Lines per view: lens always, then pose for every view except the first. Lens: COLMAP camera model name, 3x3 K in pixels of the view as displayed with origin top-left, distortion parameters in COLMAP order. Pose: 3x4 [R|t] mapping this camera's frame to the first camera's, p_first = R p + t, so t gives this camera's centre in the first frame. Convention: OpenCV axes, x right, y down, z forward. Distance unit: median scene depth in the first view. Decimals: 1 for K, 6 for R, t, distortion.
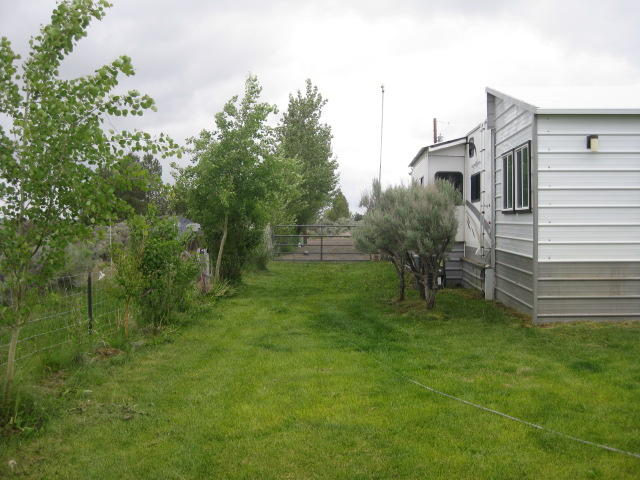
lens RADIAL K [[706.8, 0, 320.0], [0, 706.8, 240.0], [0, 0, 1]] dist [-0.171818, 0.132238]
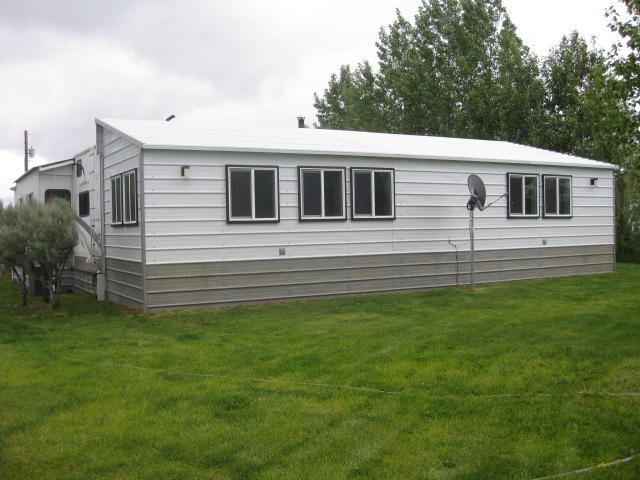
lens RADIAL K [[706.8, 0, 320.0], [0, 706.8, 240.0], [0, 0, 1]] dist [-0.171818, 0.132238]
pose [[0.839053, -0.020527, 0.543663, -0.097209], [0.029571, 0.999531, -0.007899, 0.005035], [-0.543246, 0.022704, 0.839267, -0.210875]]
